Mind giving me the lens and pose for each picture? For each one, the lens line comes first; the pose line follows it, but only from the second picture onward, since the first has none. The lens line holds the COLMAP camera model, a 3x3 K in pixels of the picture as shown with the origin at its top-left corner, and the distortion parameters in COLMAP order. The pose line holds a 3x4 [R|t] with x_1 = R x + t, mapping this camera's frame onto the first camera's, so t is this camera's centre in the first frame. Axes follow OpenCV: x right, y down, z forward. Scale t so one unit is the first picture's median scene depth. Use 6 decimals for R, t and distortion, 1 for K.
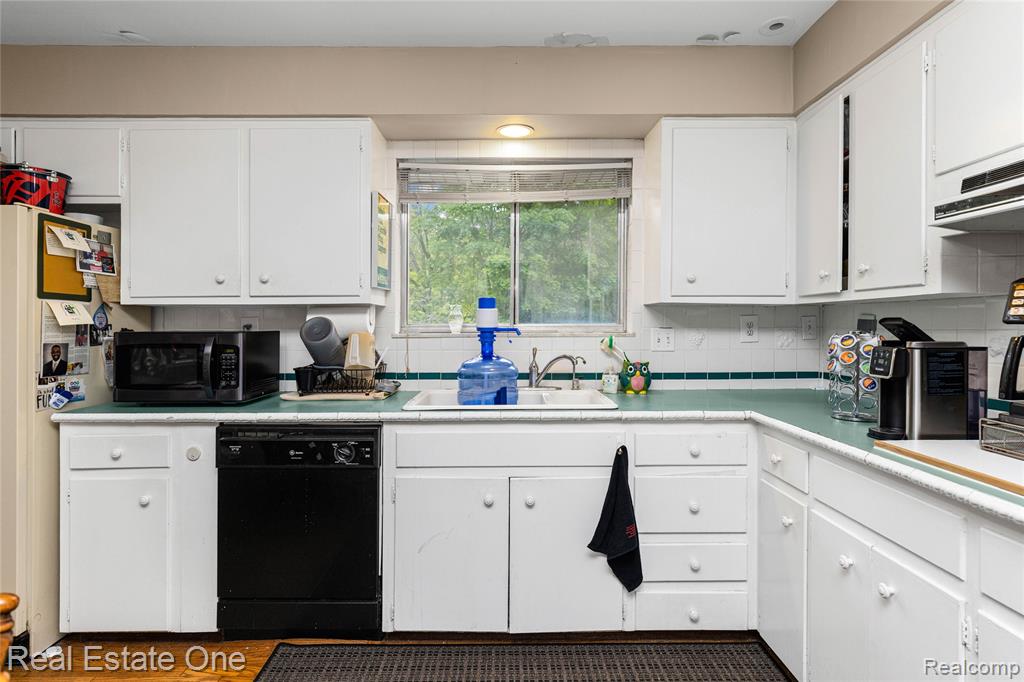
lens RADIAL K [[528.4, 0, 512.1], [0, 528.4, 328.8], [0, 0, 1]] dist [-0.002018, -0.000199]
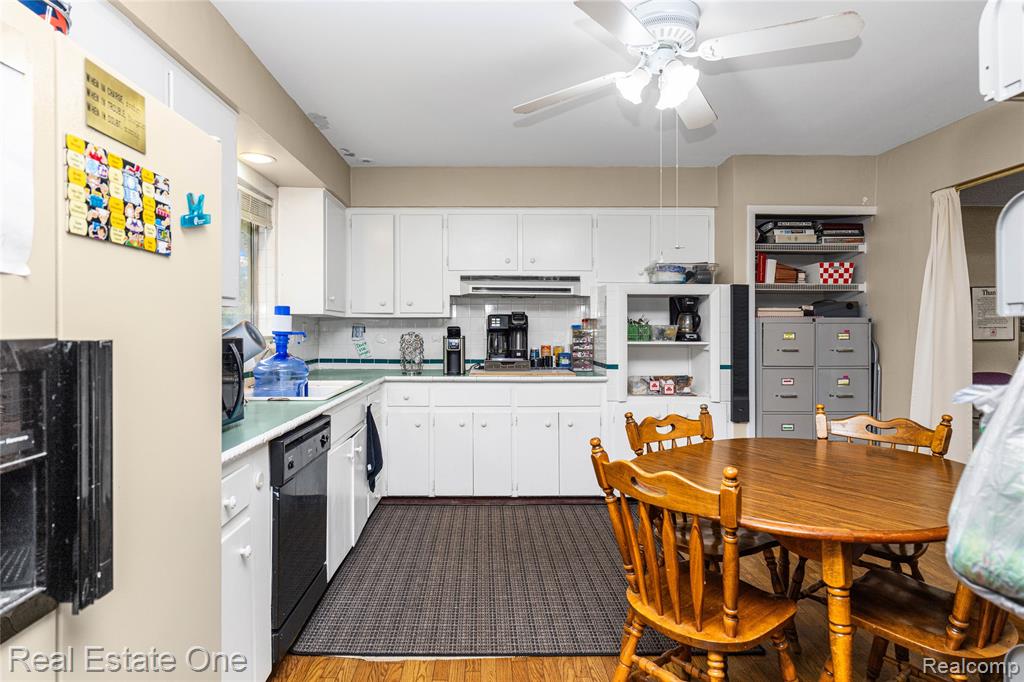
lens RADIAL K [[576.6, 0, 484.5], [0, 576.6, 330.8], [0, 0, 1]] dist [0.024266, -0.000016]
pose [[0.002223, -0.002545, 0.999994, -1.439084], [0.002870, 0.999993, 0.002538, -0.006626], [-0.999993, 0.002864, 0.002230, 0.592196]]
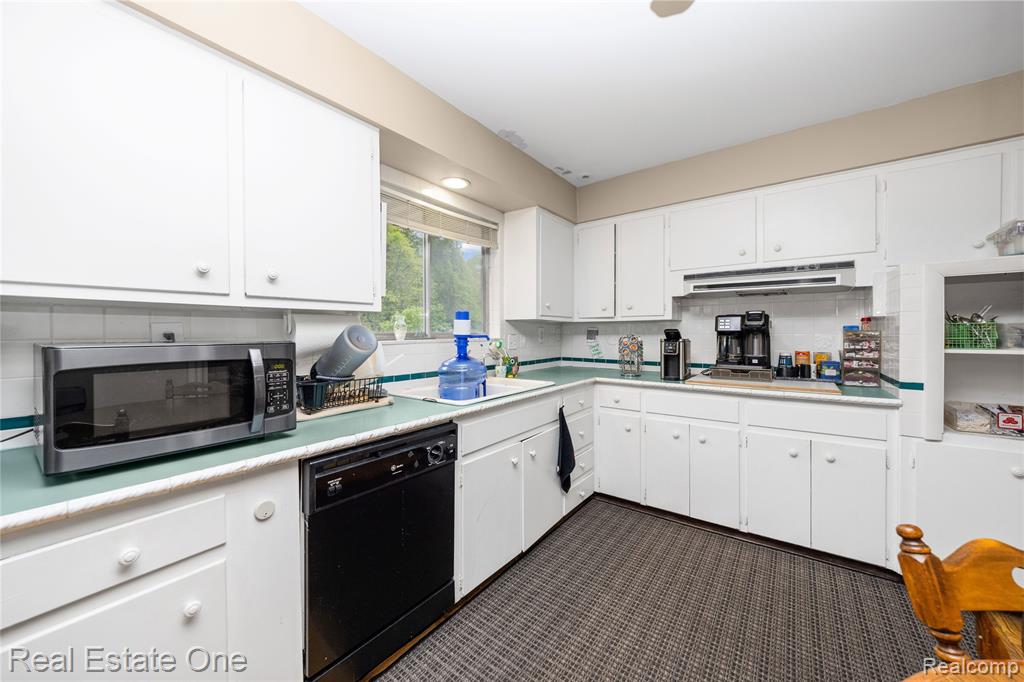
lens RADIAL K [[374.4, 0, 512.5], [0, 374.4, 335.4], [0, 0, 1]] dist [-0.001570, -0.000221]
pose [[0.602773, -0.006514, 0.797886, -0.748351], [0.006204, 0.999975, 0.003477, -0.003549], [-0.797889, 0.002854, 0.602798, 0.387223]]
